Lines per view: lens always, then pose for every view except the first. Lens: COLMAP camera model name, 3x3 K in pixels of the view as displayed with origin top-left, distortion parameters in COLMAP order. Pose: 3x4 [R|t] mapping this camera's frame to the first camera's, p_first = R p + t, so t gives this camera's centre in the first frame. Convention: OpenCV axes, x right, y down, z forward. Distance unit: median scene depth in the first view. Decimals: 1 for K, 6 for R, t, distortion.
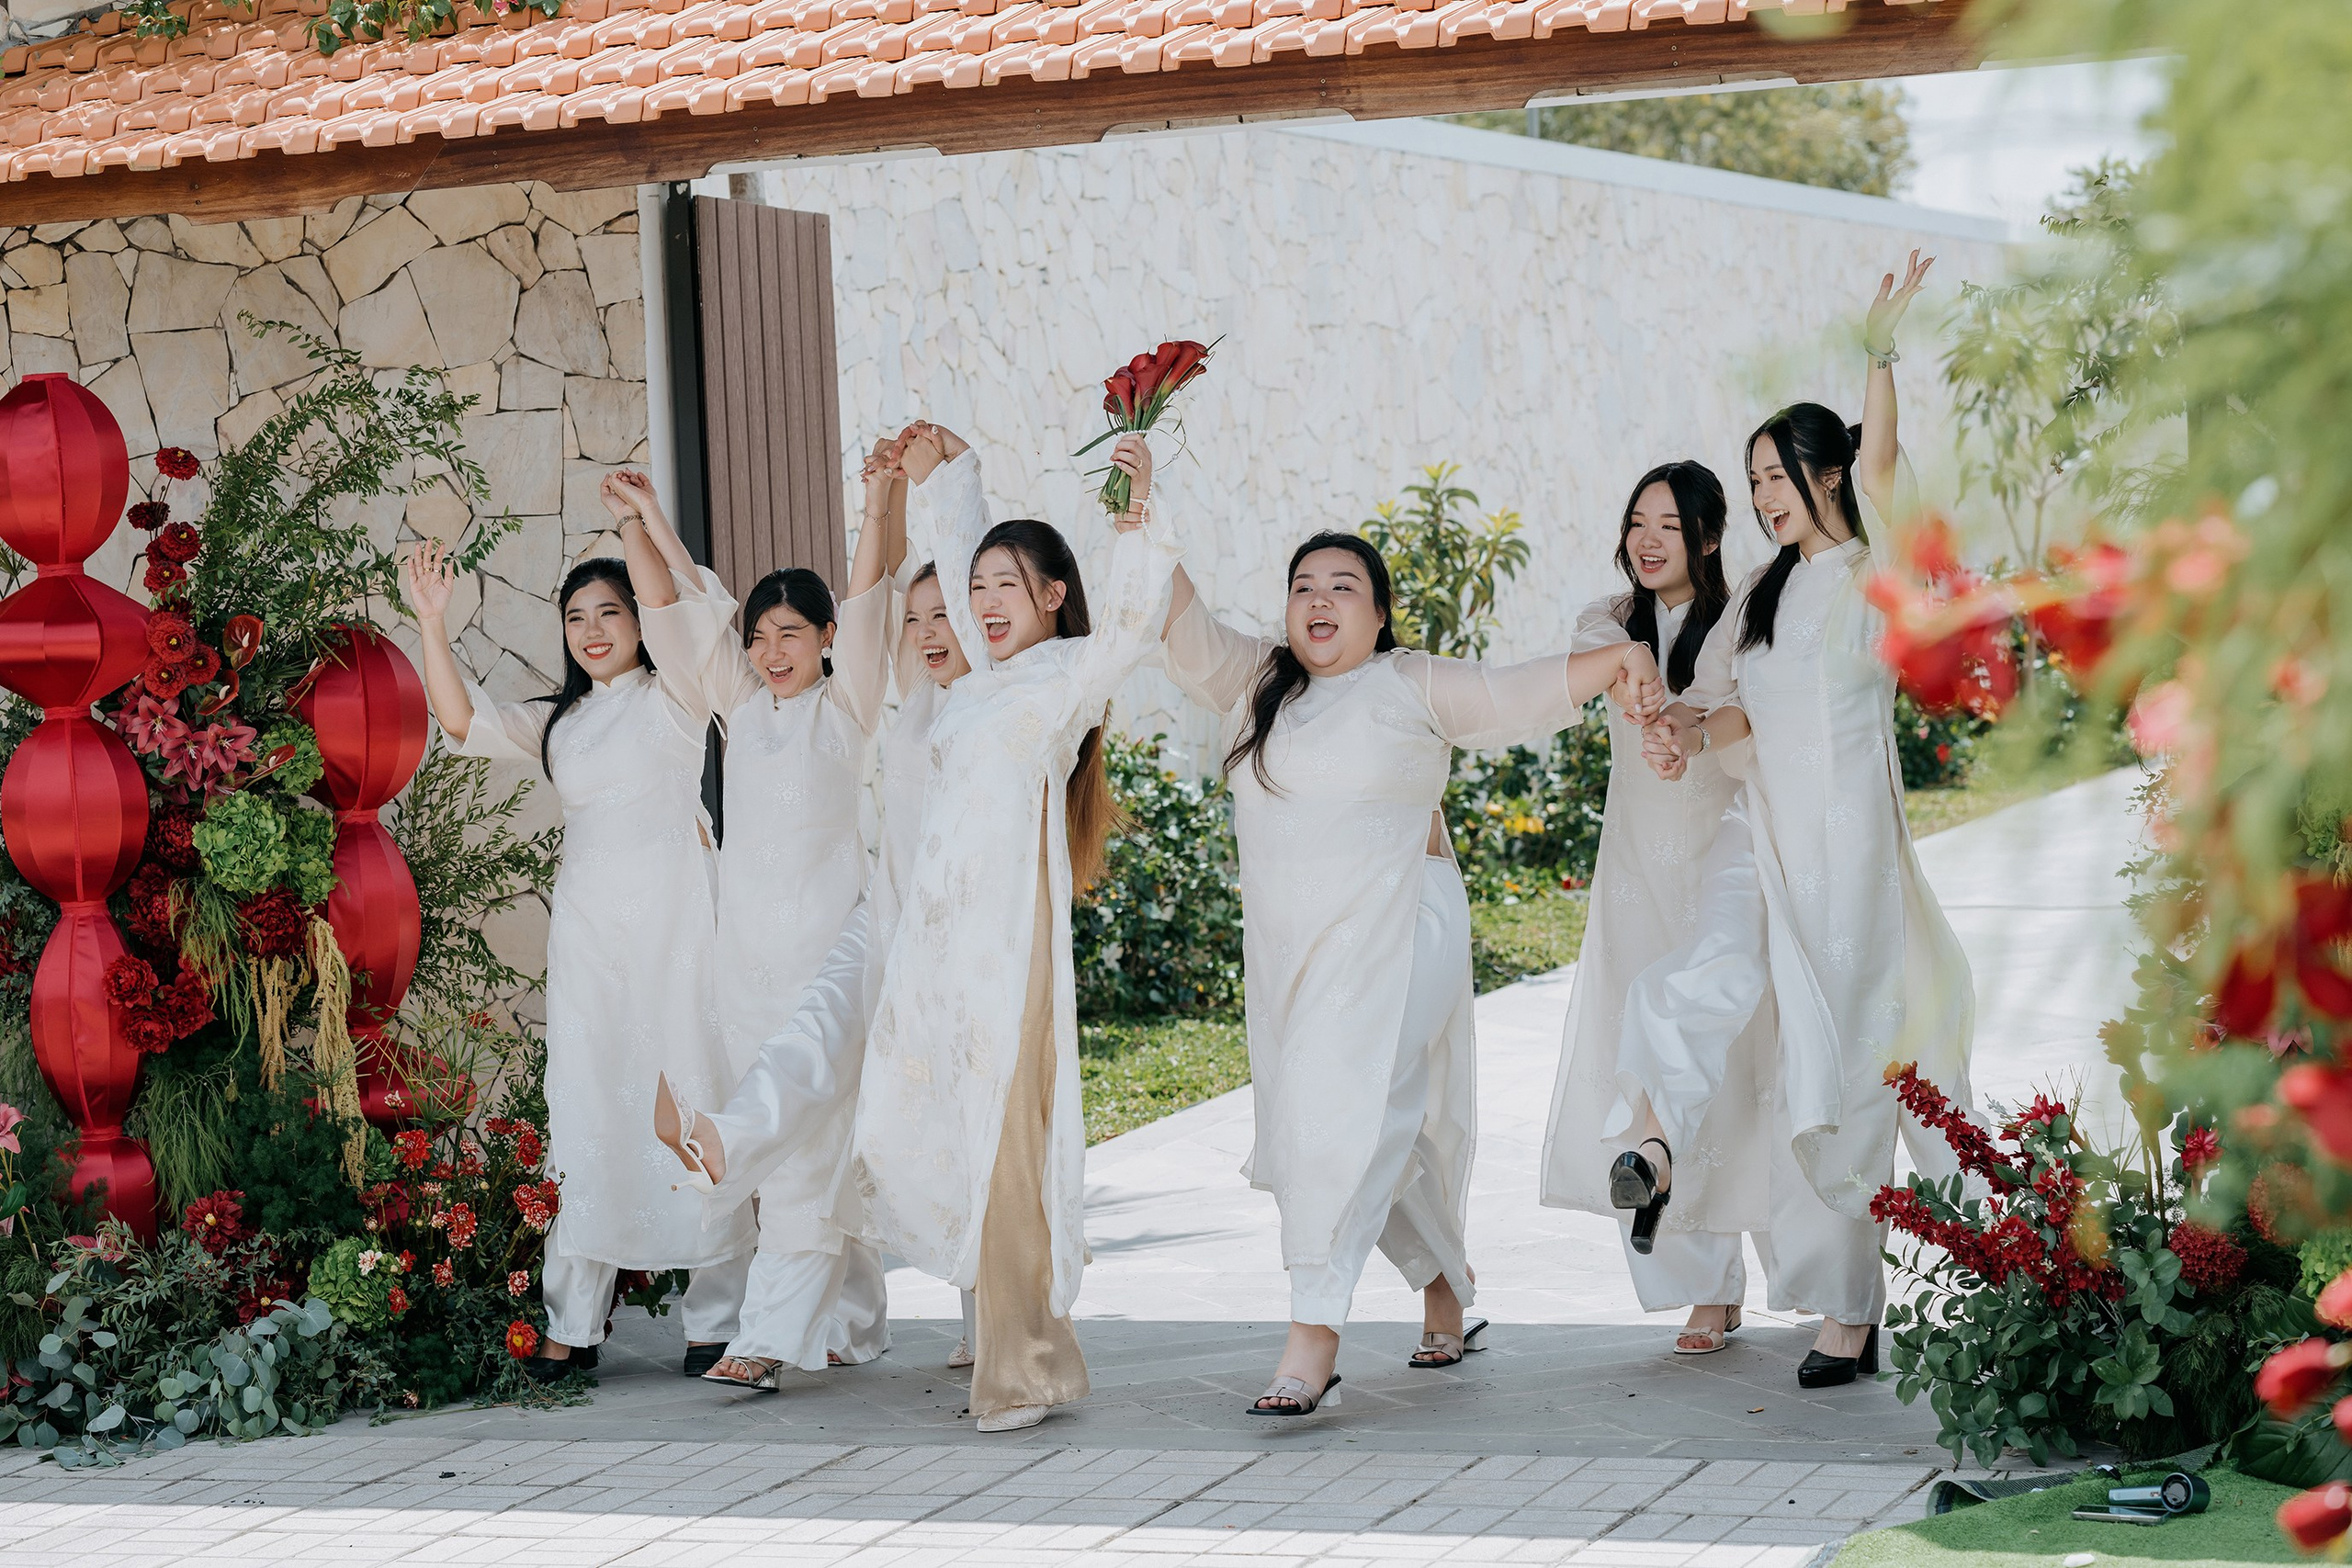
lens RADIAL K [[5991.2, 0, 1174.2], [0, 5991.2, 907.8], [0, 0, 1]] dist [-0.034300, 0.370987]
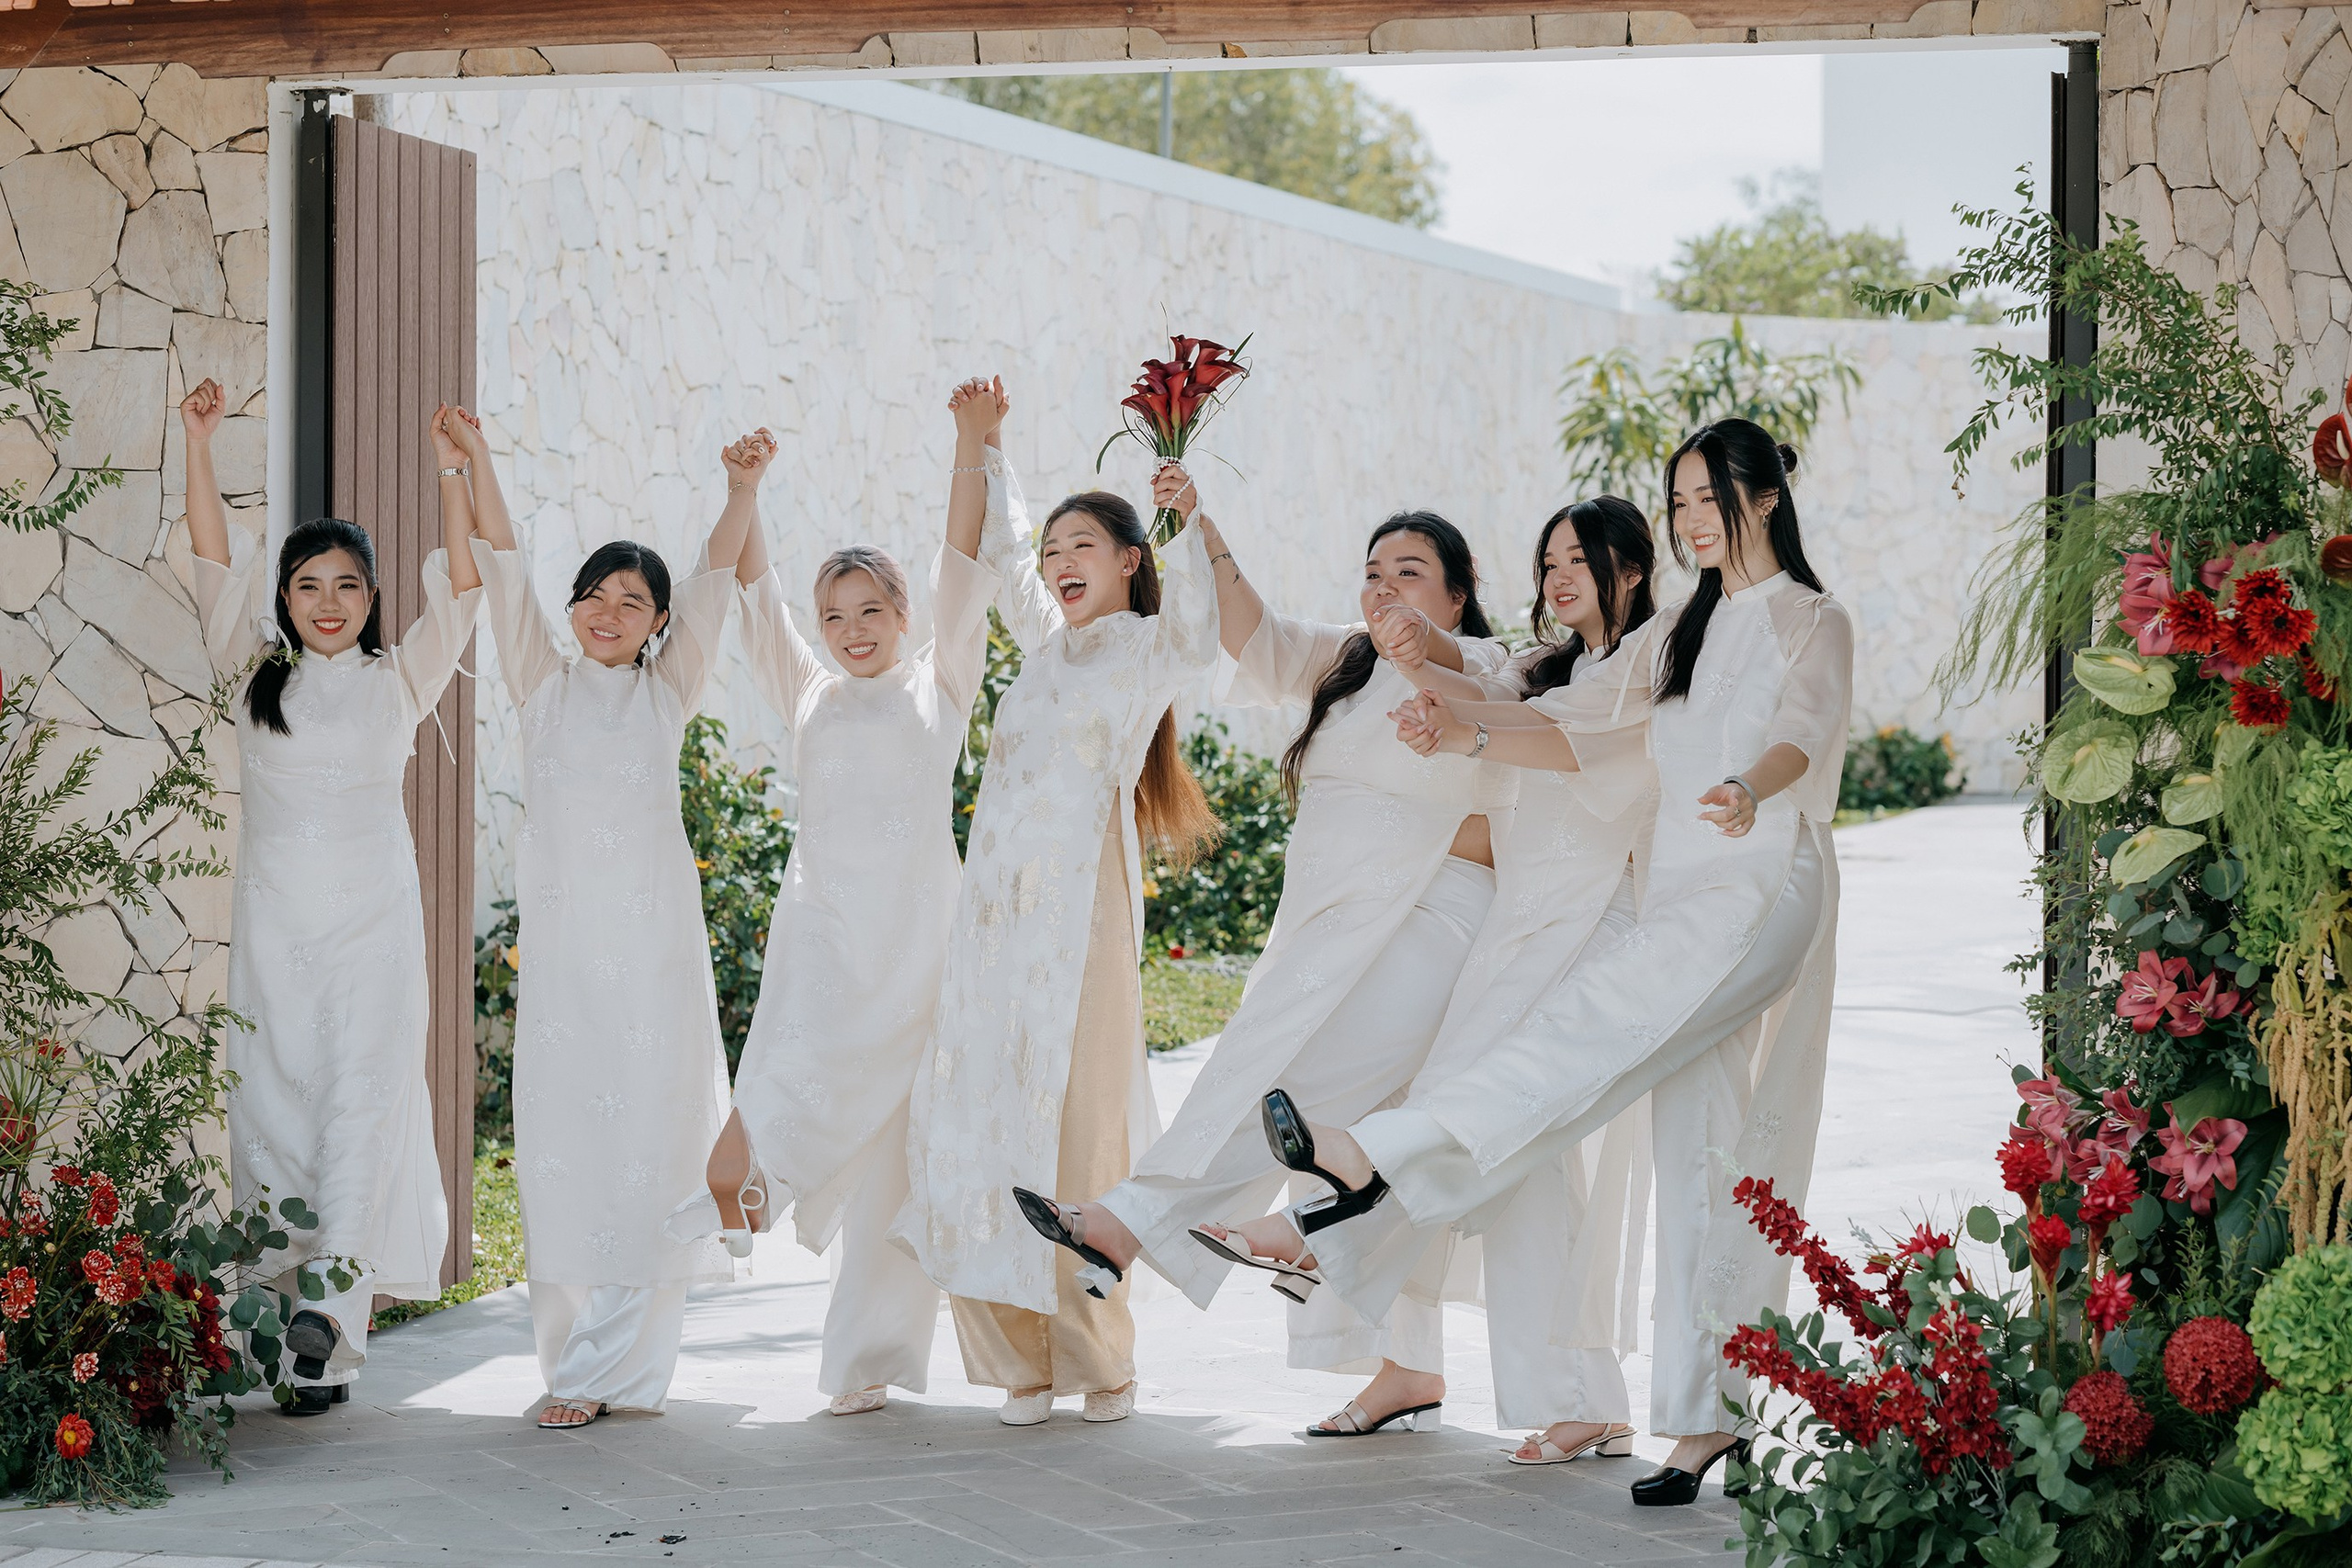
lens RADIAL K [[5683.0, 0, 1176.0], [0, 5683.0, 784.0], [0, 0, 1]] dist [-0.020131, 0.020190]
pose [[0.993076, 0.050206, 0.106203, -0.041638], [-0.046596, 0.998257, -0.036212, 0.002482], [-0.107836, 0.031012, 0.993685, 0.170148]]
